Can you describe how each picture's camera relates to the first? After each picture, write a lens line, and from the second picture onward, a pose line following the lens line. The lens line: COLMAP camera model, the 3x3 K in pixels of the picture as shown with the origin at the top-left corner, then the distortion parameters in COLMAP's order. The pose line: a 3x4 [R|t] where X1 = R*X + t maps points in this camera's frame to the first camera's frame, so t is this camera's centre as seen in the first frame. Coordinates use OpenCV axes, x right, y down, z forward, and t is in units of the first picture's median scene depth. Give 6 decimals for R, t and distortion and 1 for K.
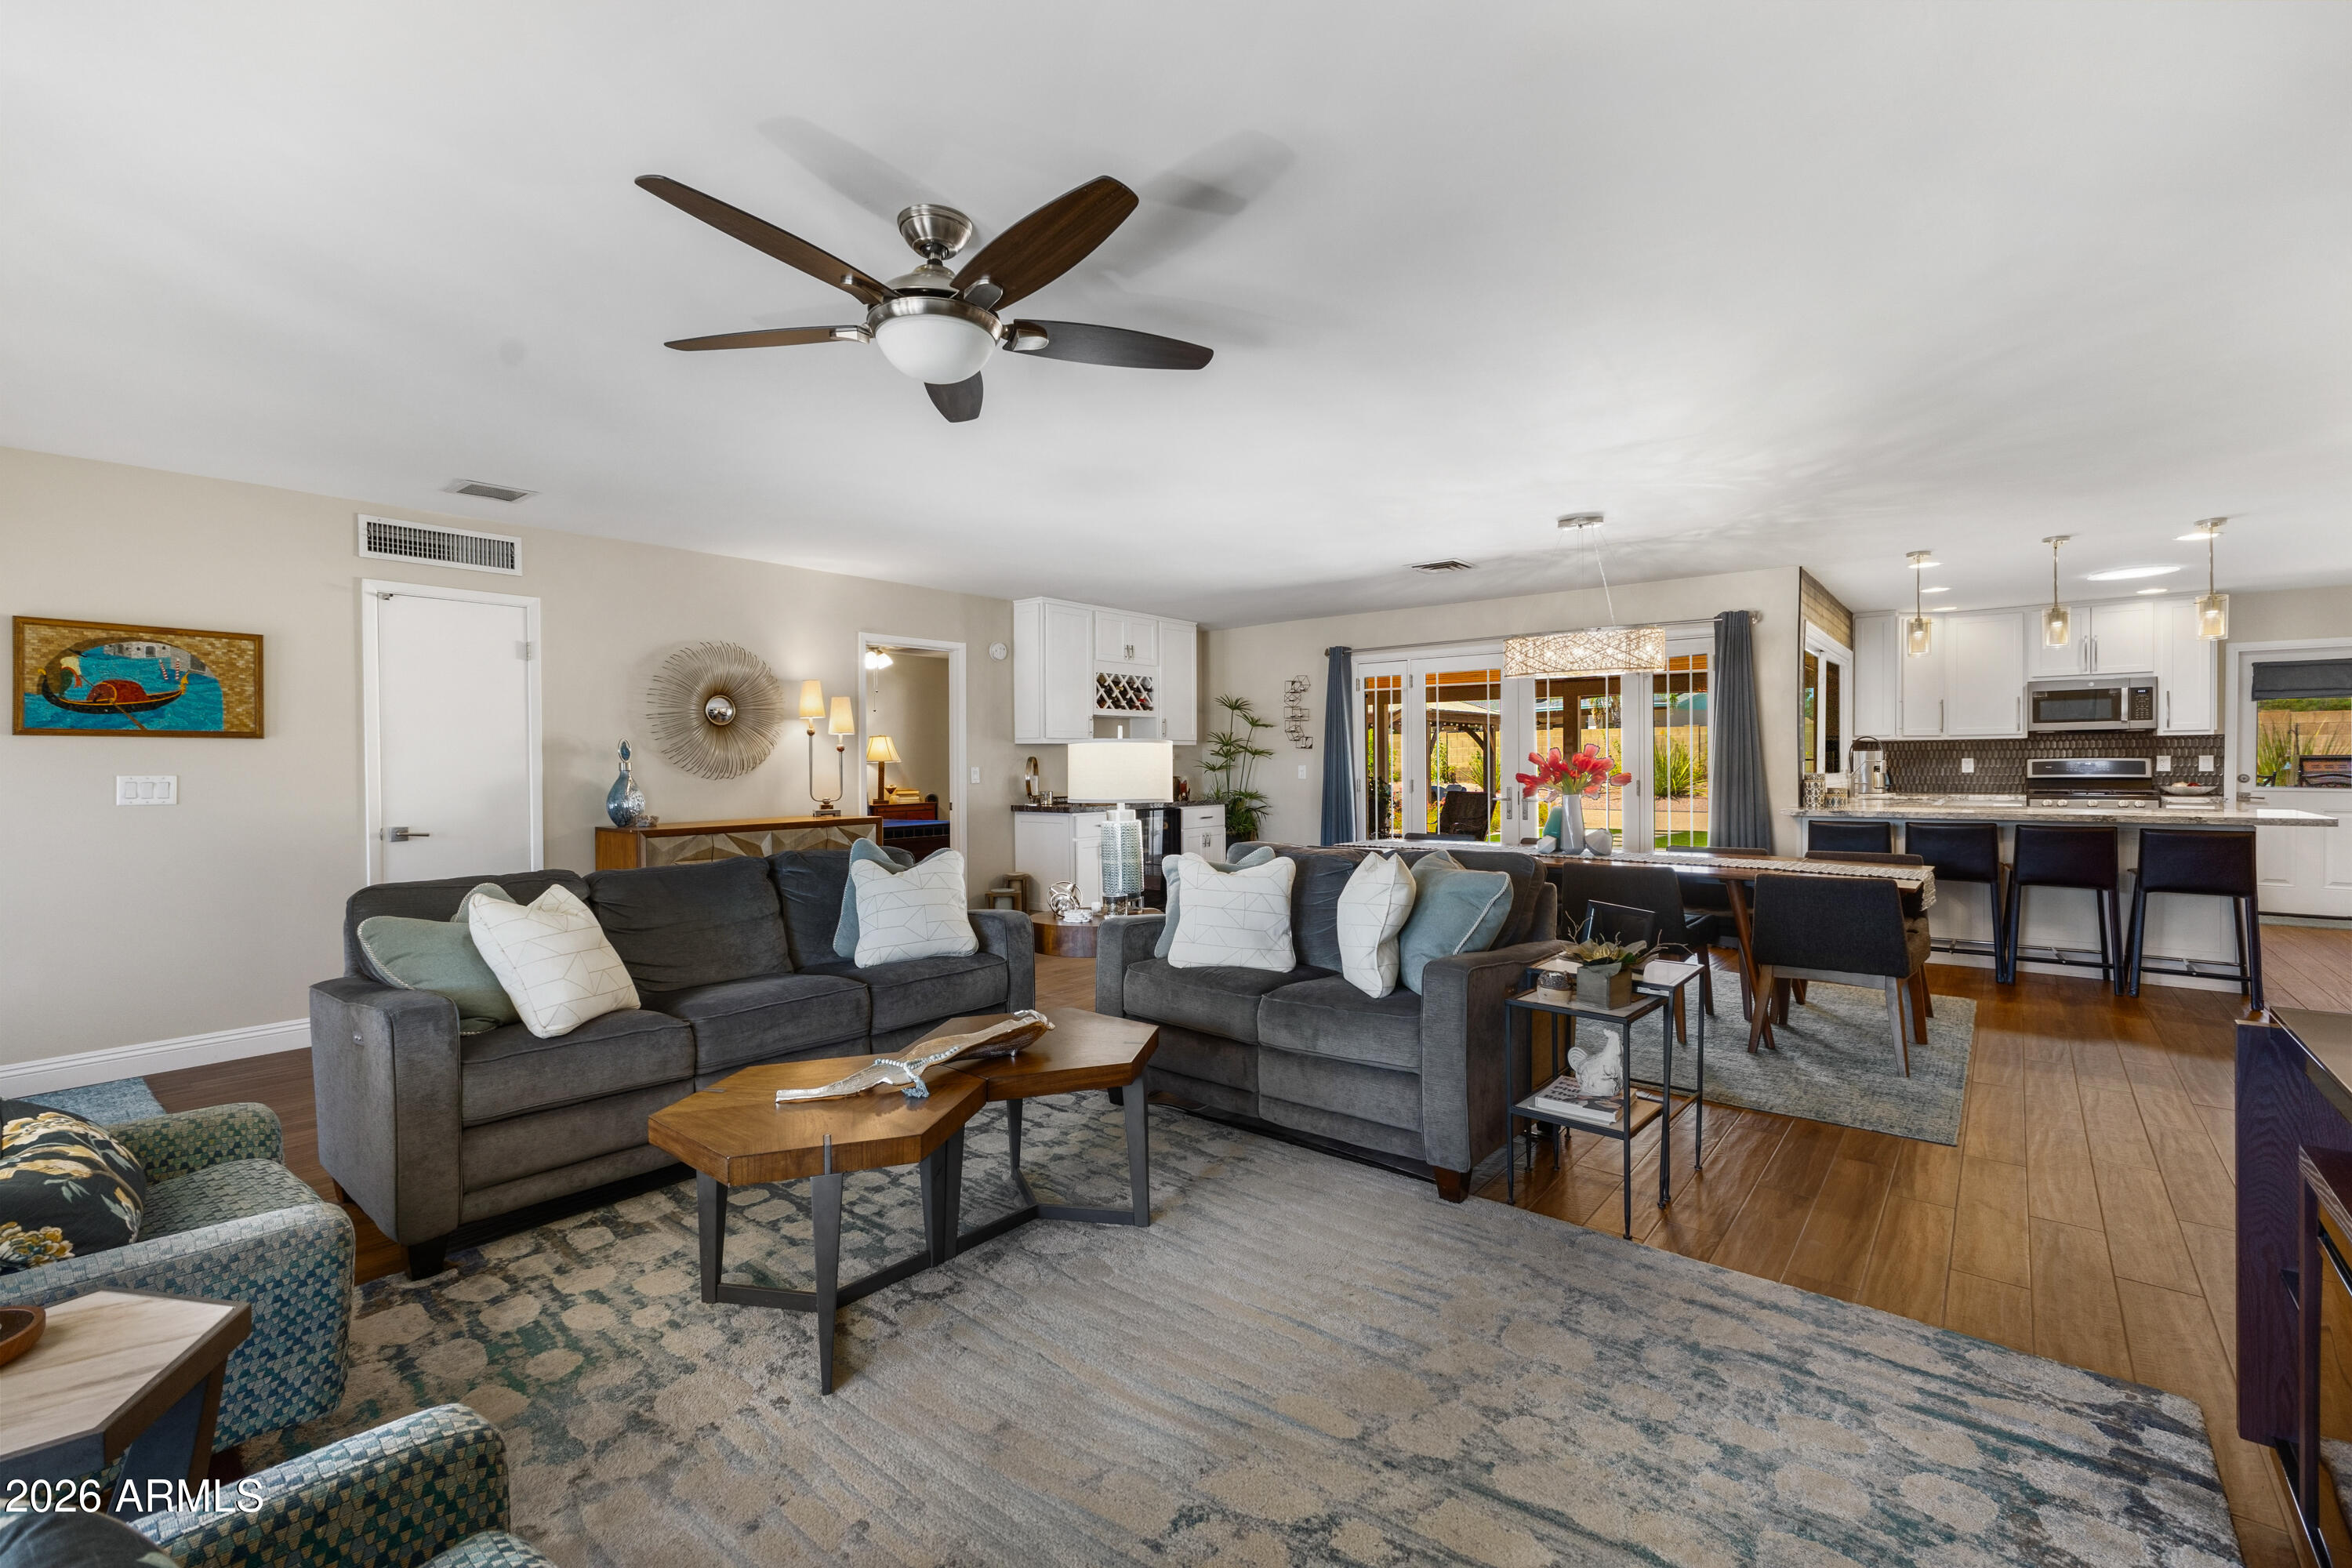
lens RADIAL K [[1028.2, 0, 1189.8], [0, 1028.2, 770.4], [0, 0, 1]] dist [-0.002702, 0.004608]
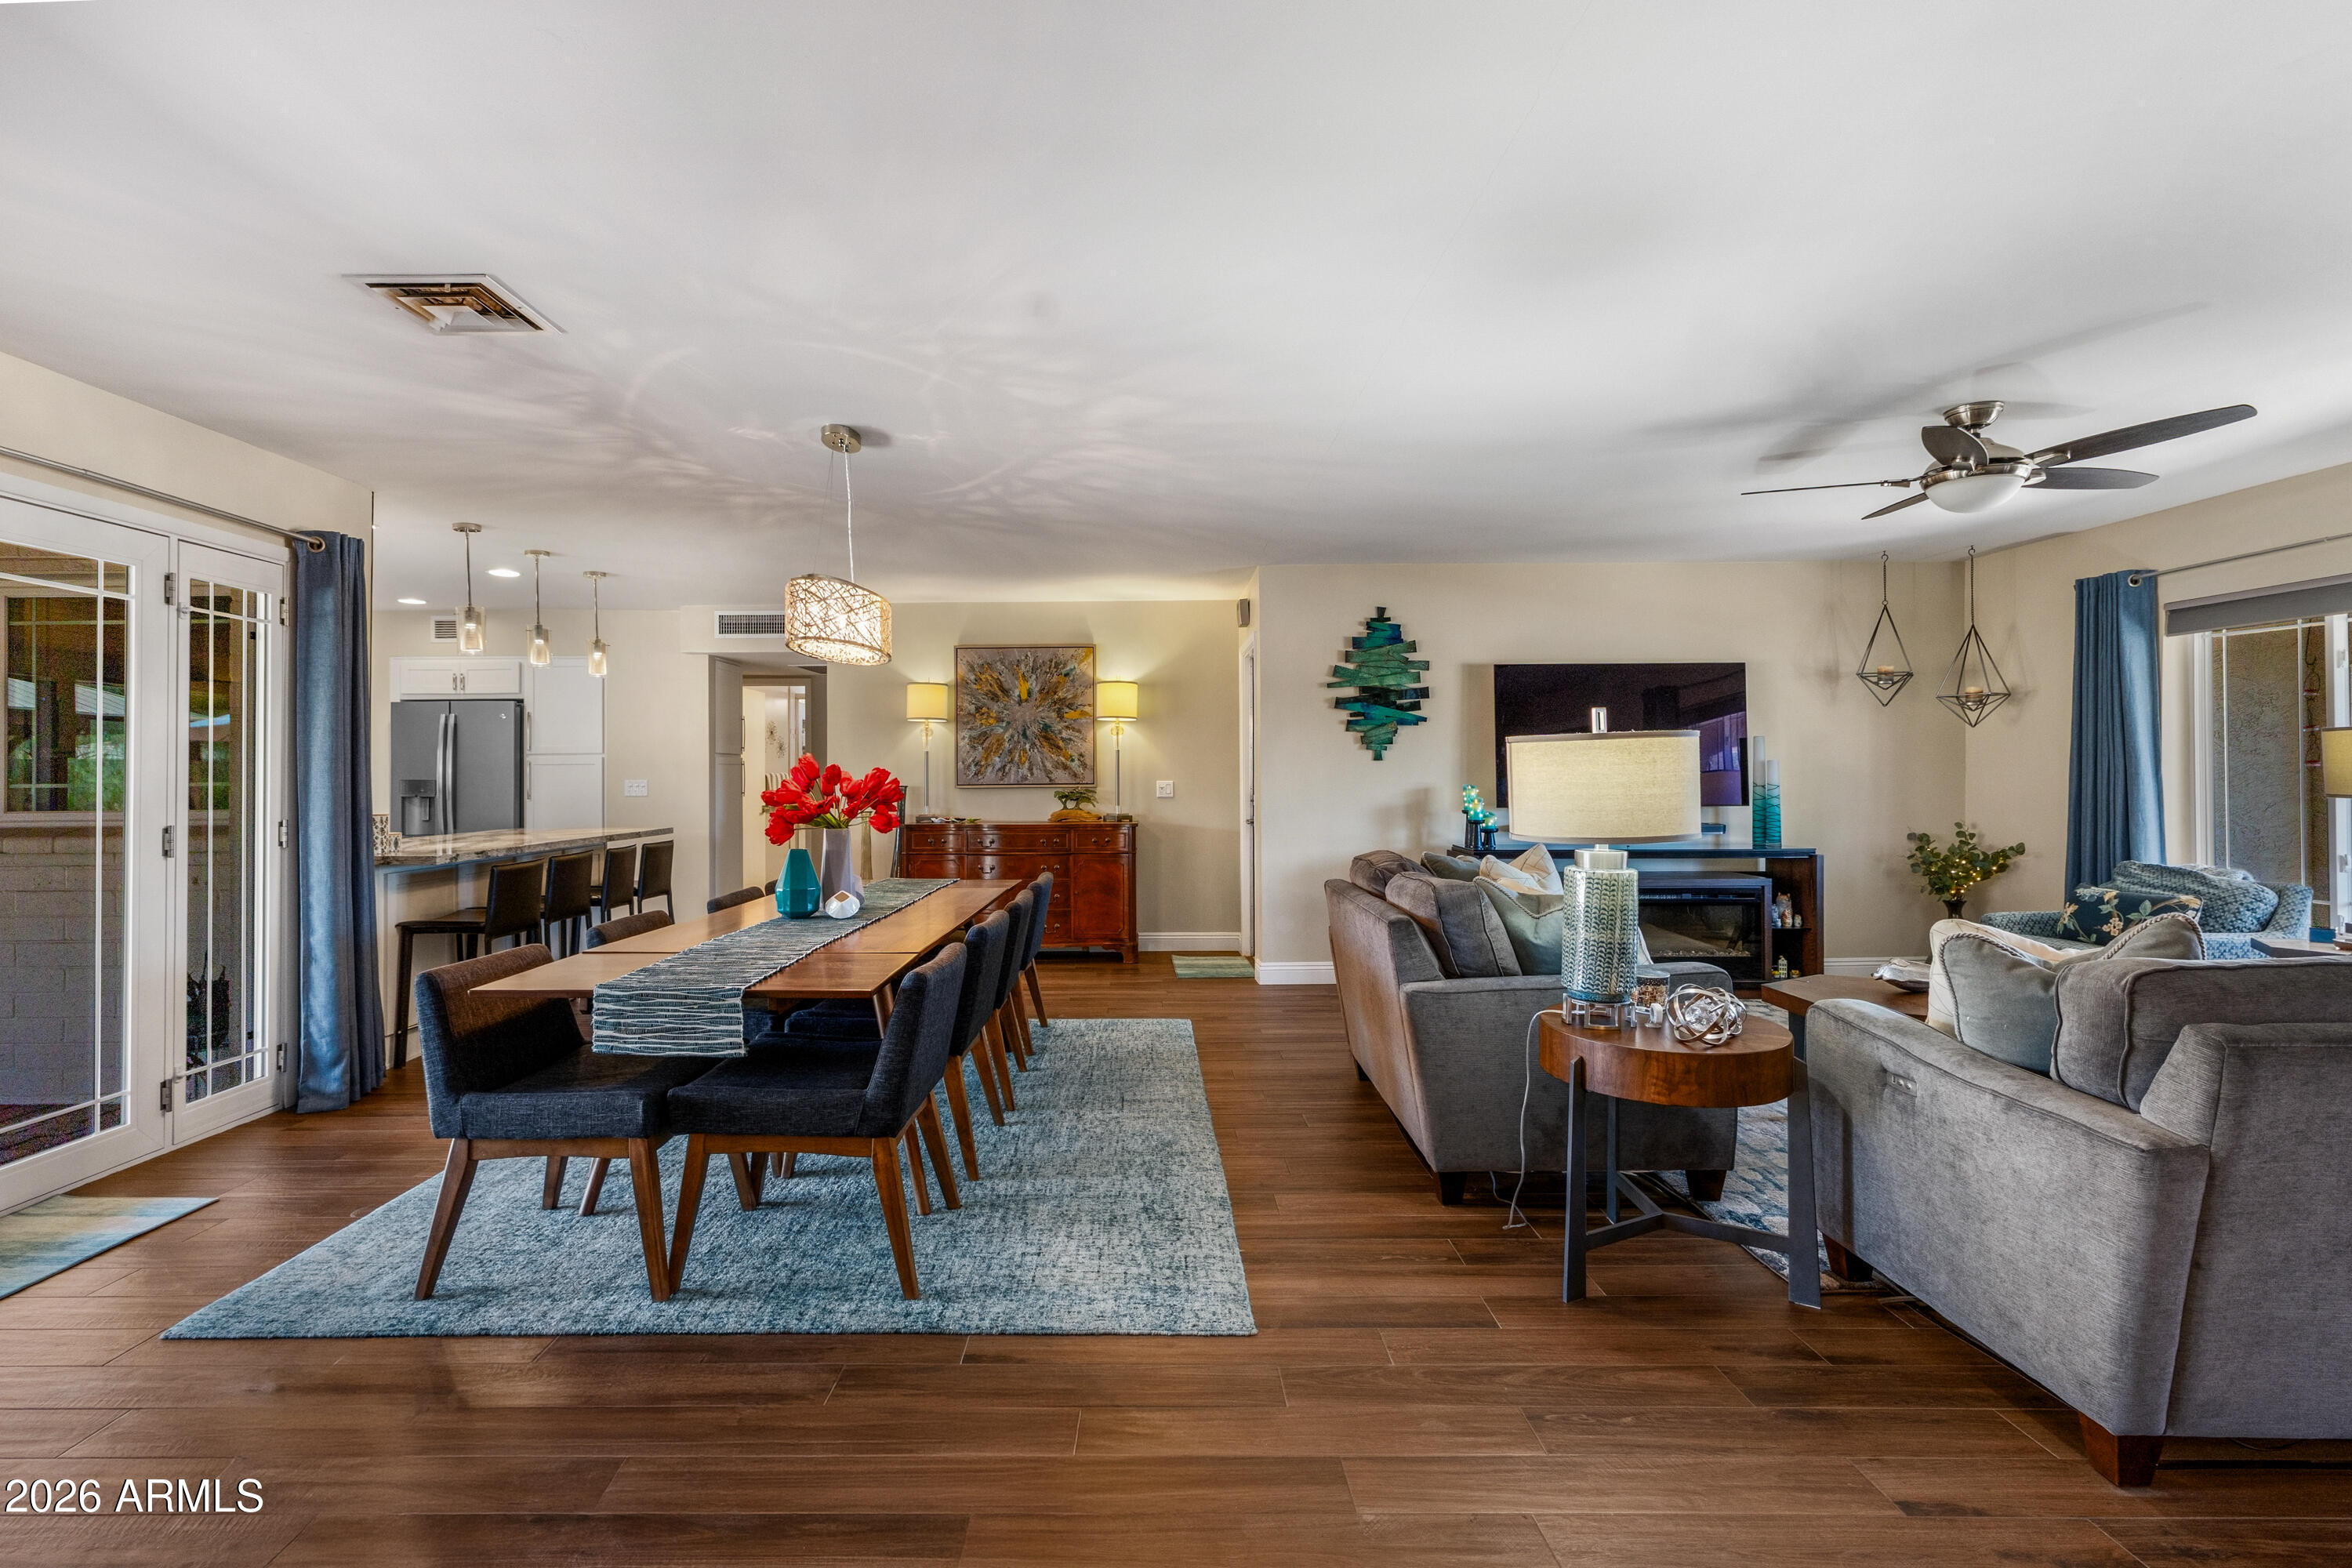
lens RADIAL K [[1080.8, 0, 1119.5], [0, 1080.8, 763.0], [0, 0, 1]] dist [0.002784, 0.002834]
pose [[-0.615198, 0.020915, 0.788095, -0.207392], [0.017792, 0.999762, -0.012644, -0.005006], [-0.788172, 0.006243, -0.615423, 0.864092]]
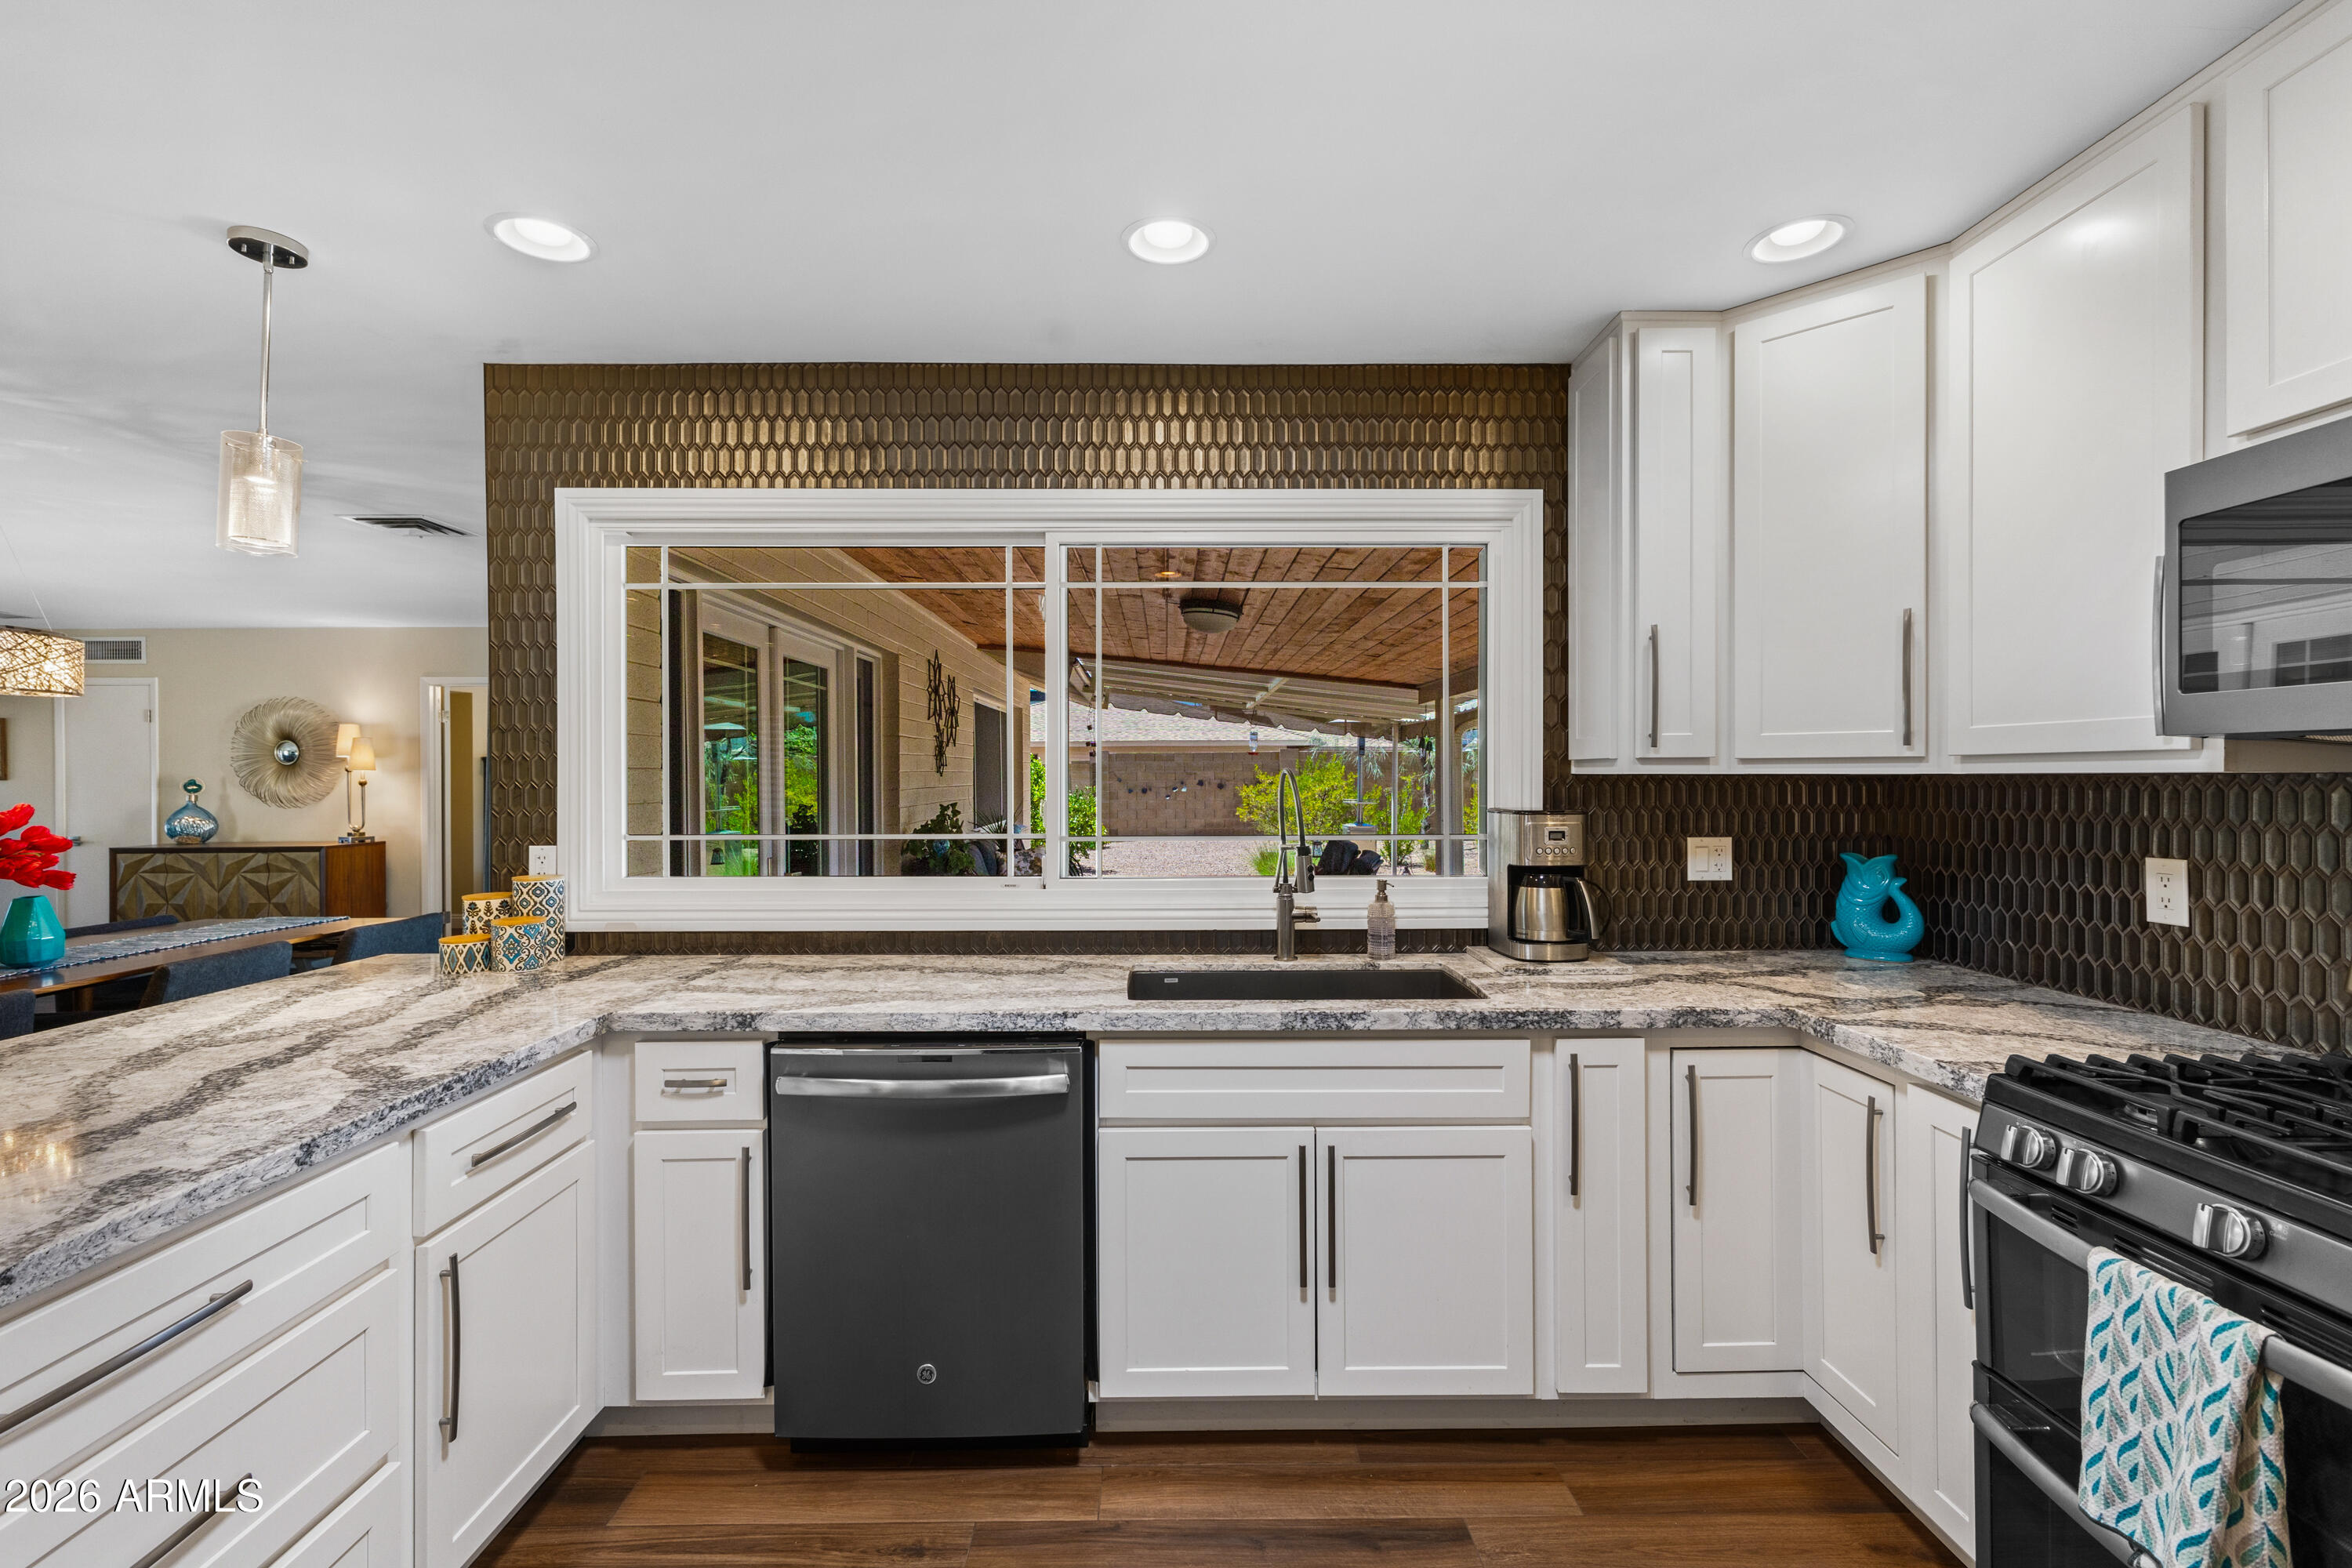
lens RADIAL K [[1028.2, 0, 1187.5], [0, 1028.2, 769.5], [0, 0, 1]] dist [-0.002702, 0.004608]
pose [[0.635085, 0.004128, -0.772431, 0.895536], [-0.005113, 0.999986, 0.001140, -0.033406], [0.772425, 0.003226, 0.635098, 0.786916]]
